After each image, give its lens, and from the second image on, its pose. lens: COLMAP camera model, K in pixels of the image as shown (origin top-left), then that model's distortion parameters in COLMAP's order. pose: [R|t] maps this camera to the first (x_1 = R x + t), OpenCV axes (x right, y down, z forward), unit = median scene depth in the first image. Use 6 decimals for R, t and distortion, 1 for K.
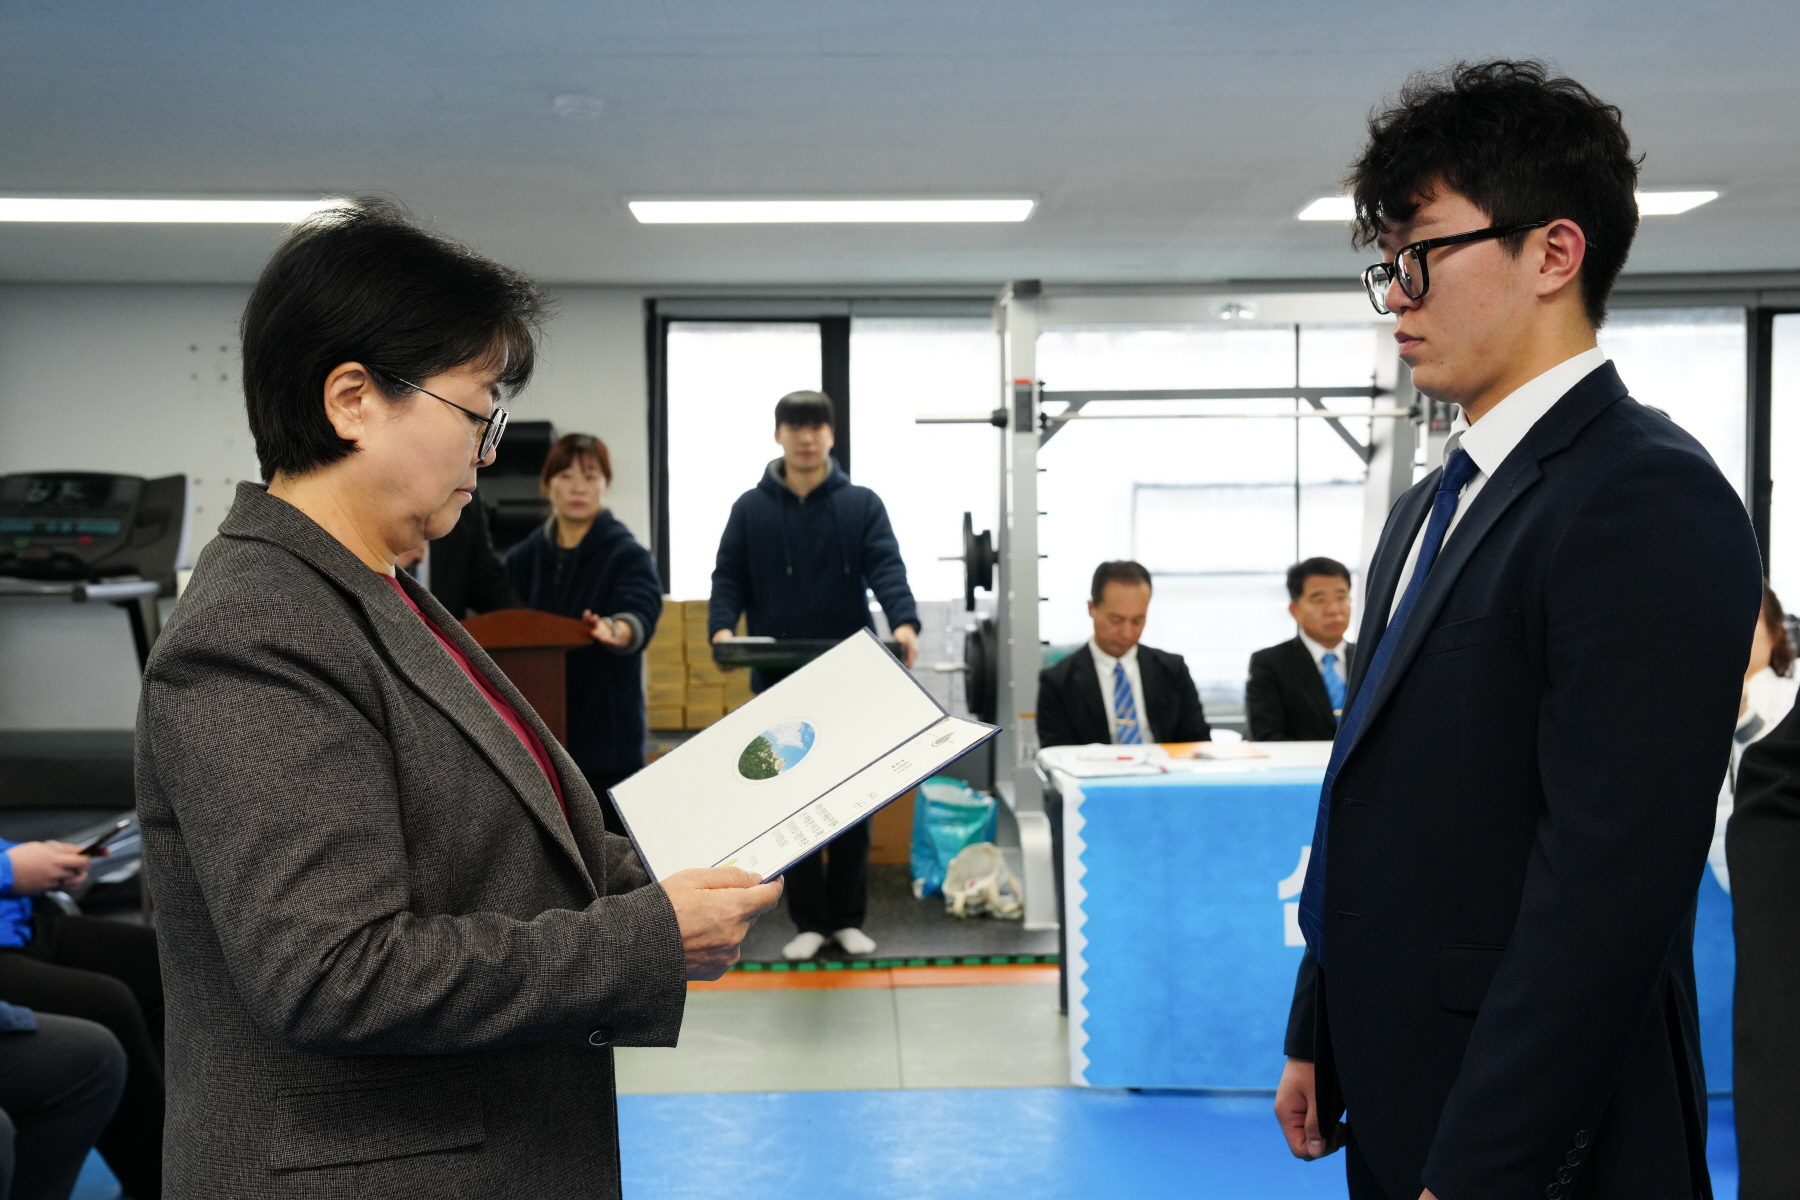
lens RADIAL K [[1903.5, 0, 955.2], [0, 1903.5, 630.4], [0, 0, 1]] dist [0.026839, 0.000000]
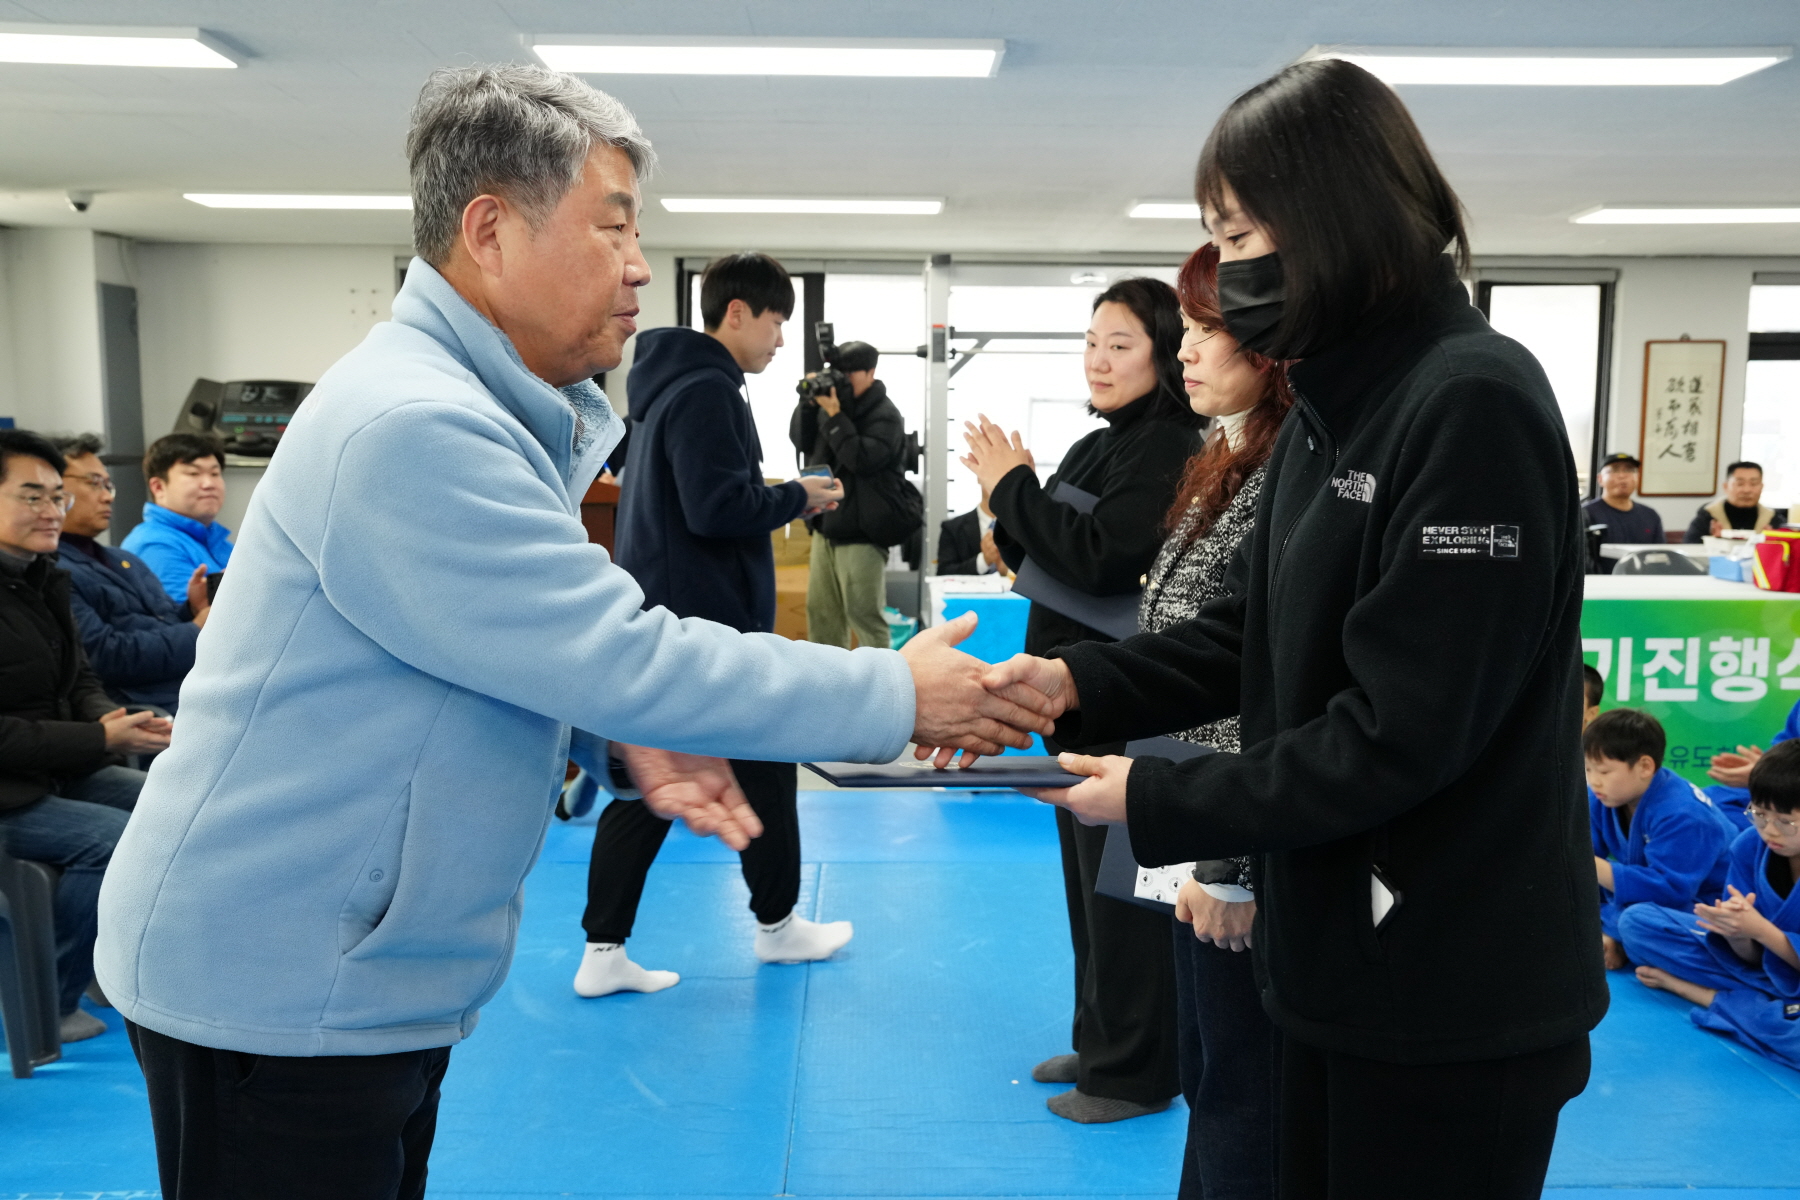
lens RADIAL K [[1539.5, 0, 909.4], [0, 1539.5, 627.8], [0, 0, 1]] dist [-0.035240, 0.023202]
pose [[0.999696, 0.019168, -0.015538, 0.034646], [-0.017969, 0.997099, 0.073964, 0.008613], [0.016910, -0.073662, 0.997140, -0.152016]]
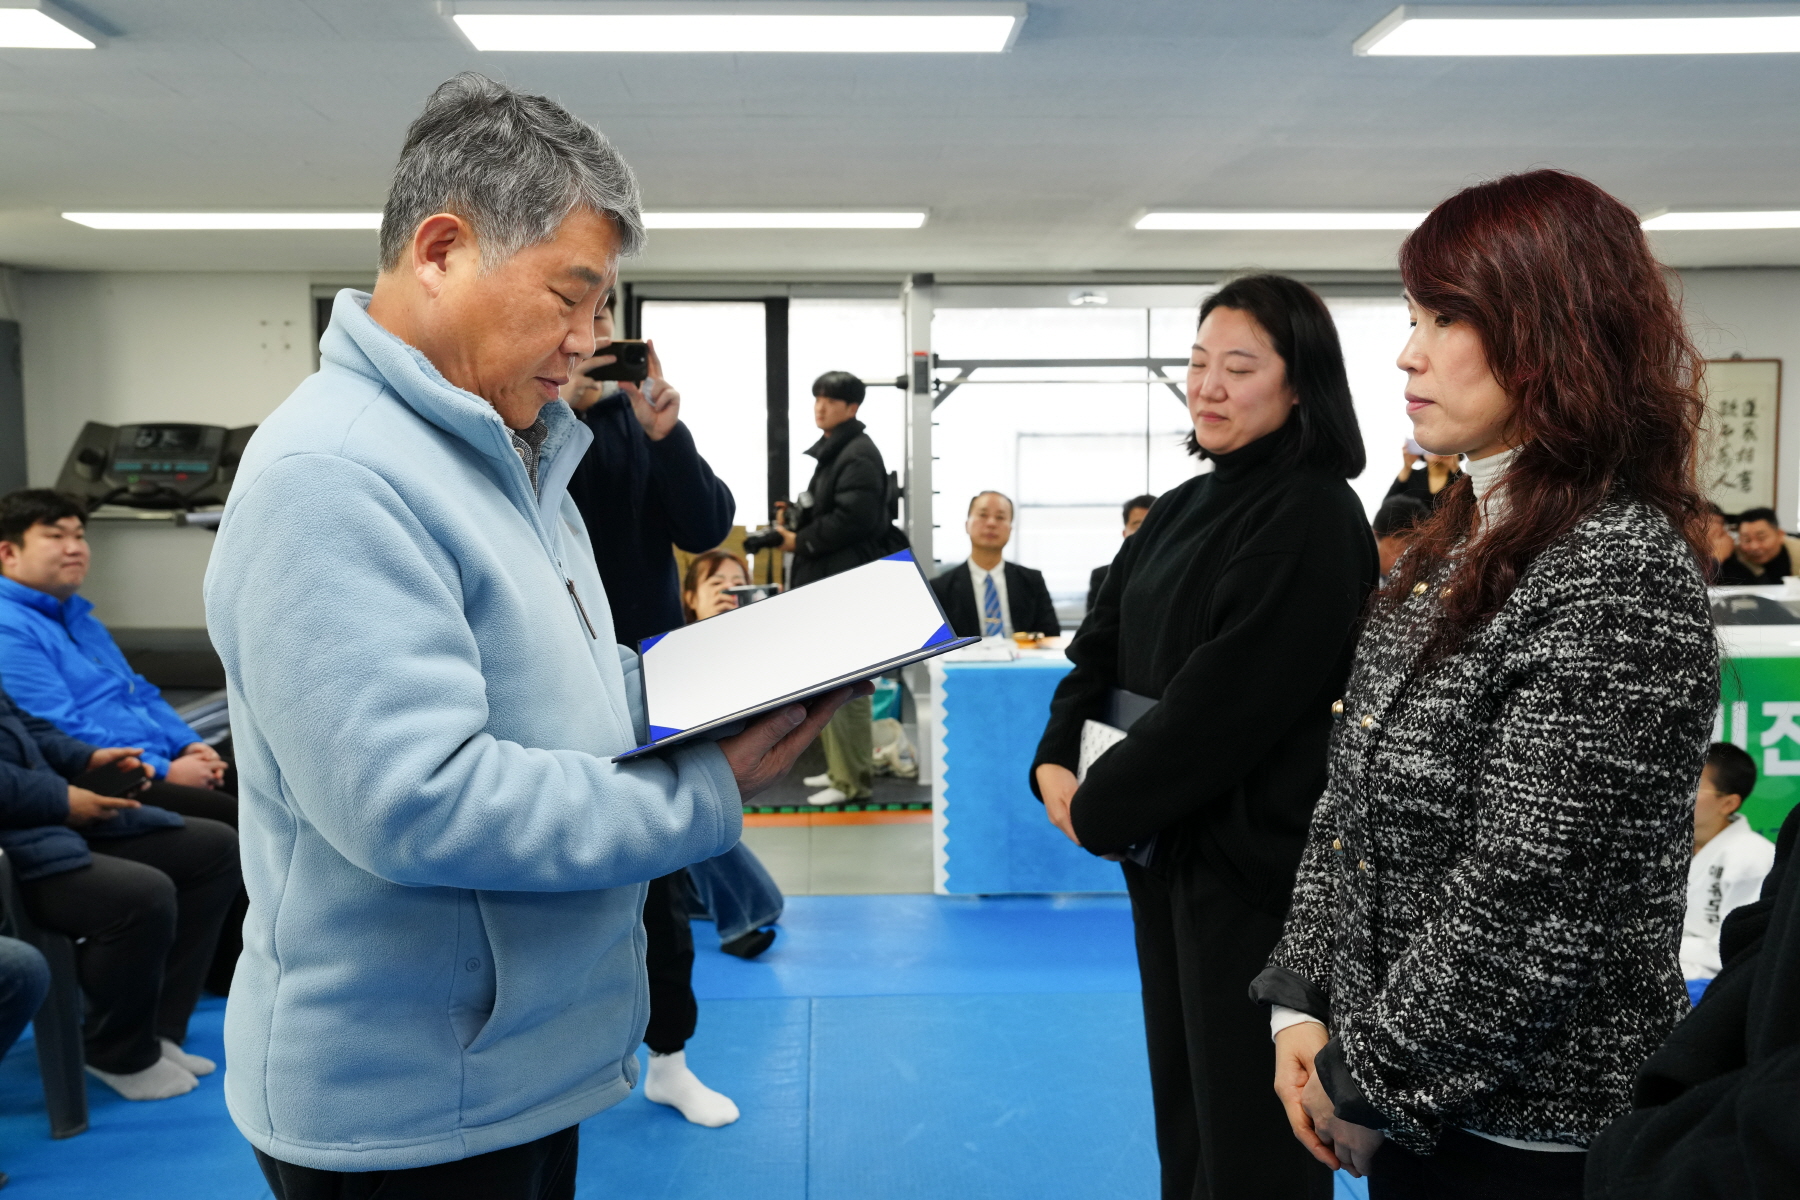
lens RADIAL K [[1657.4, 0, 900.7], [0, 1657.4, 604.0], [0, 0, 1]] dist [-0.029253, 0.000000]
pose [[0.999991, 0.004097, -0.001322, 0.023688], [-0.004057, 0.999584, 0.028547, 0.003815], [0.001438, -0.028541, 0.999592, -0.098833]]
